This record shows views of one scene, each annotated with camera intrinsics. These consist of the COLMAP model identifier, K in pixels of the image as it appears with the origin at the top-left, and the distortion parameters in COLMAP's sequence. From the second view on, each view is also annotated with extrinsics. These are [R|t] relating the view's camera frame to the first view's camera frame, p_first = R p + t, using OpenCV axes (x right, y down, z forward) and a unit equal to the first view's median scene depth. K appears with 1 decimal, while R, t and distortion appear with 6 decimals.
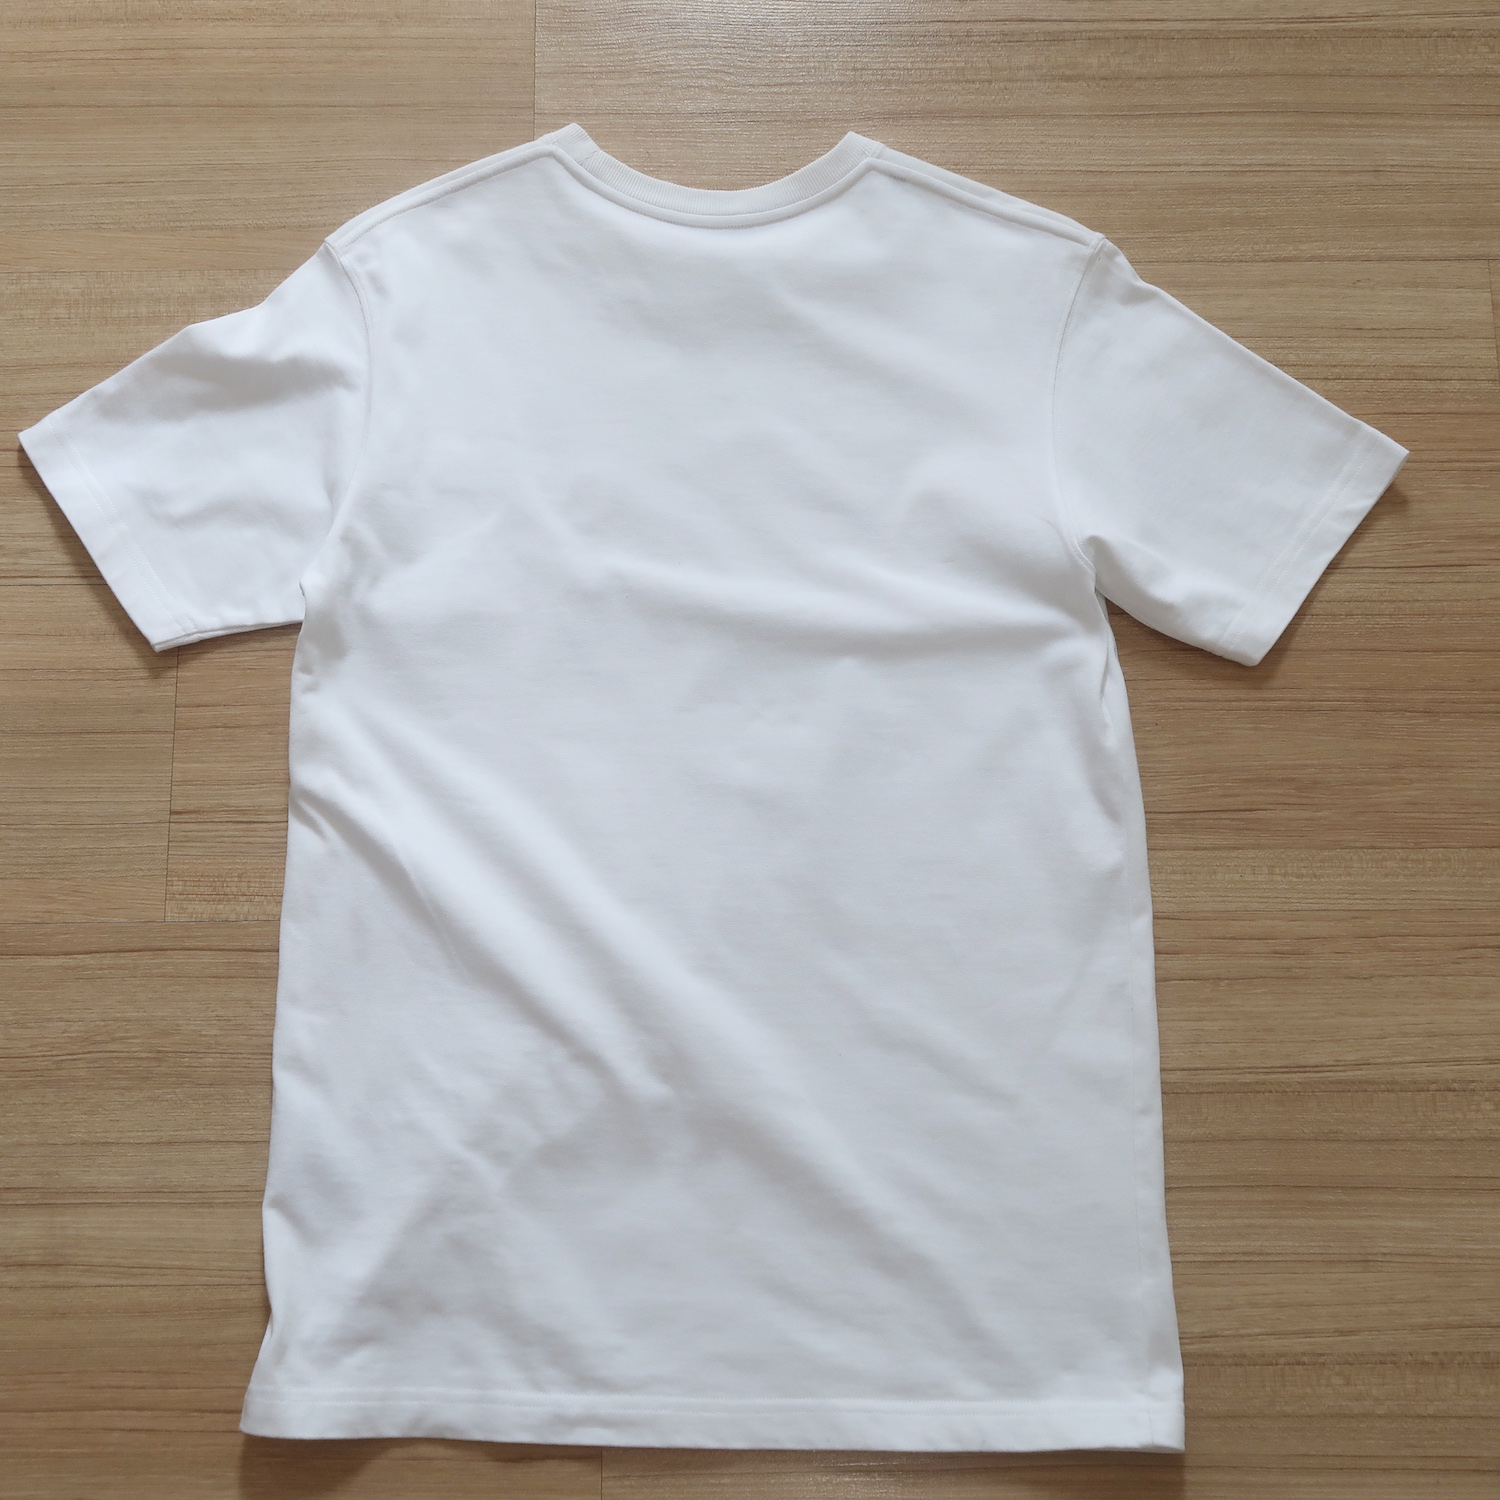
lens RADIAL K [[2260.7, 0, 750.0], [0, 2260.7, 750.0], [0, 0, 1]] dist [0.023302, 0.004833]
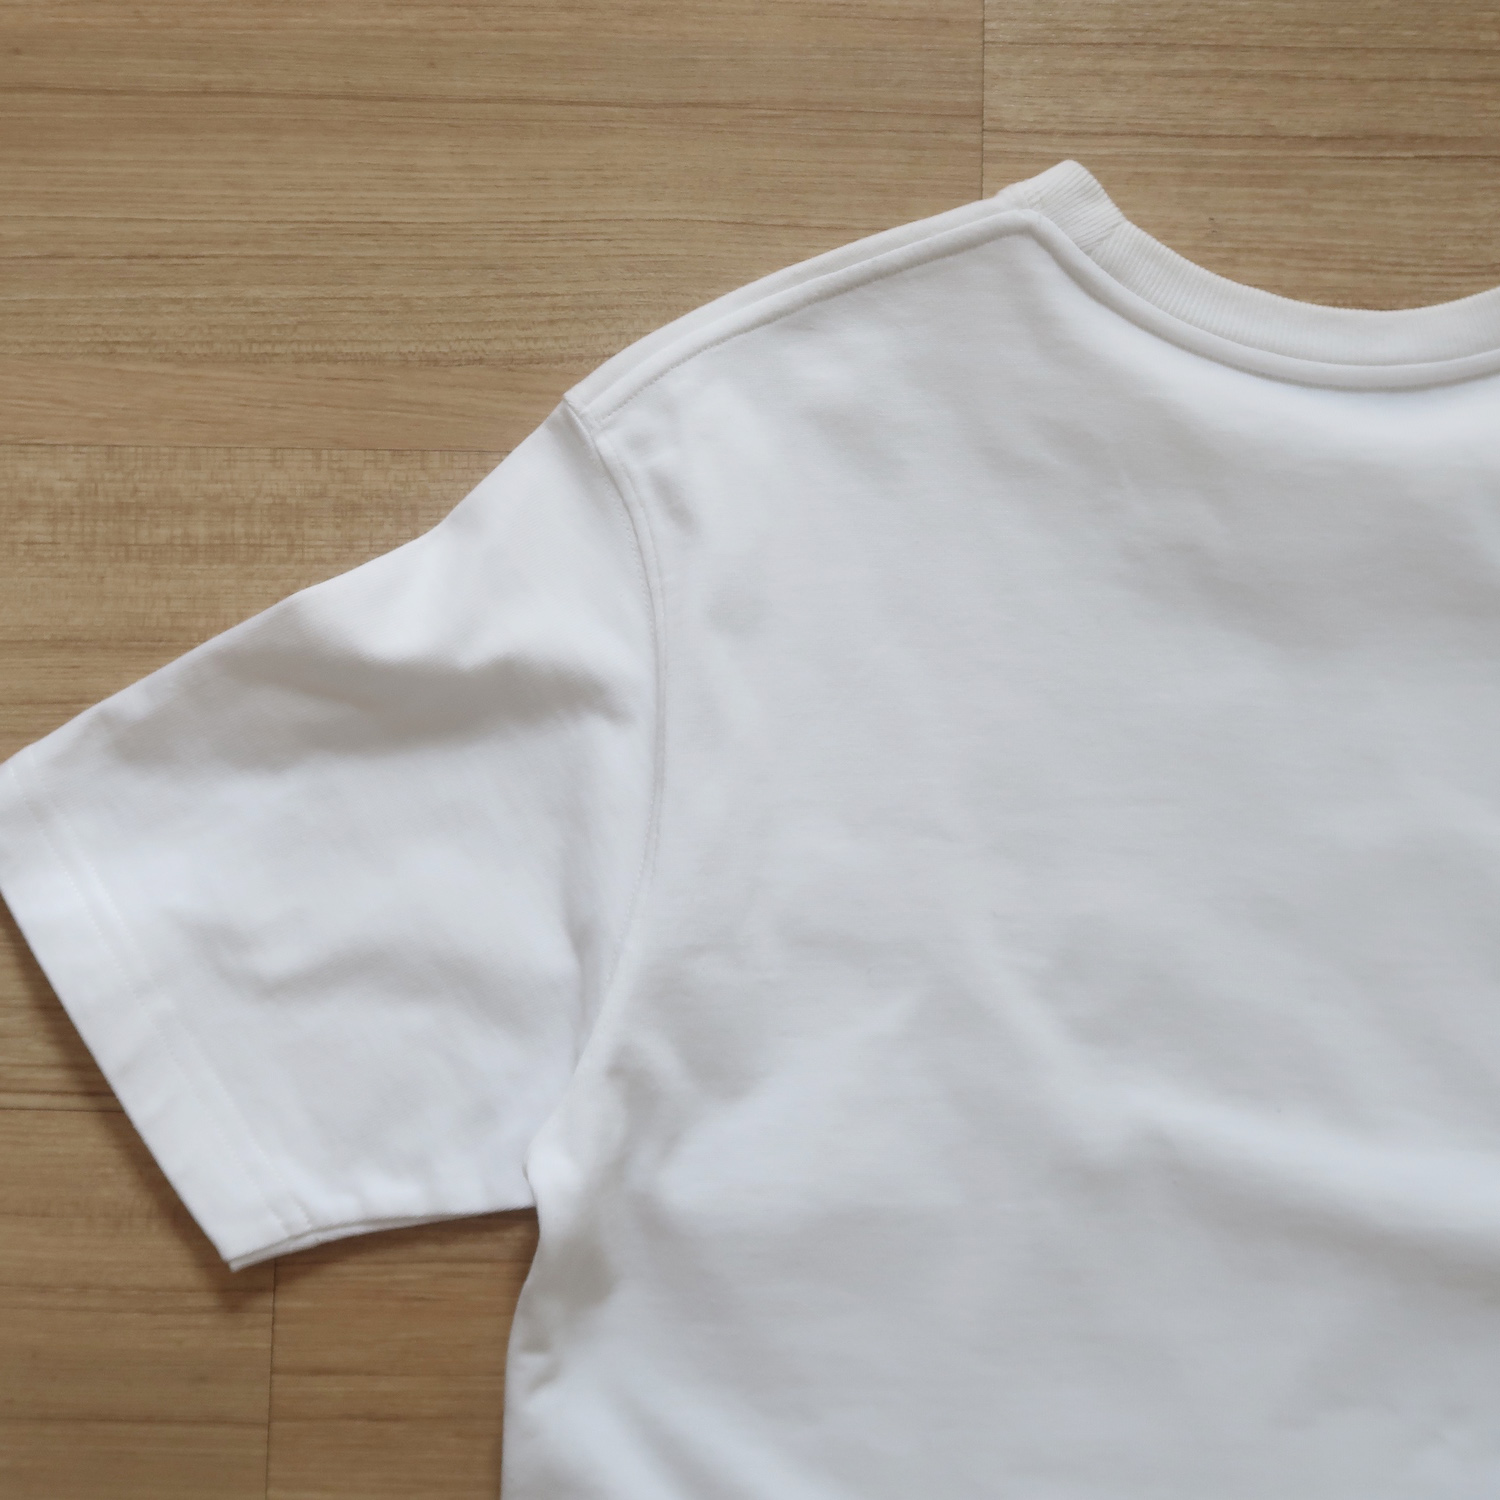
lens RADIAL K [[2211.1, 0, 705.7], [0, 2211.1, 751.7], [0, 0, 1]] dist [0.016257, -0.044932]
pose [[0.999354, 0.031728, -0.016893, -0.147060], [-0.028843, 0.988283, 0.149884, -0.223295], [0.021451, -0.149300, 0.988559, 0.514296]]
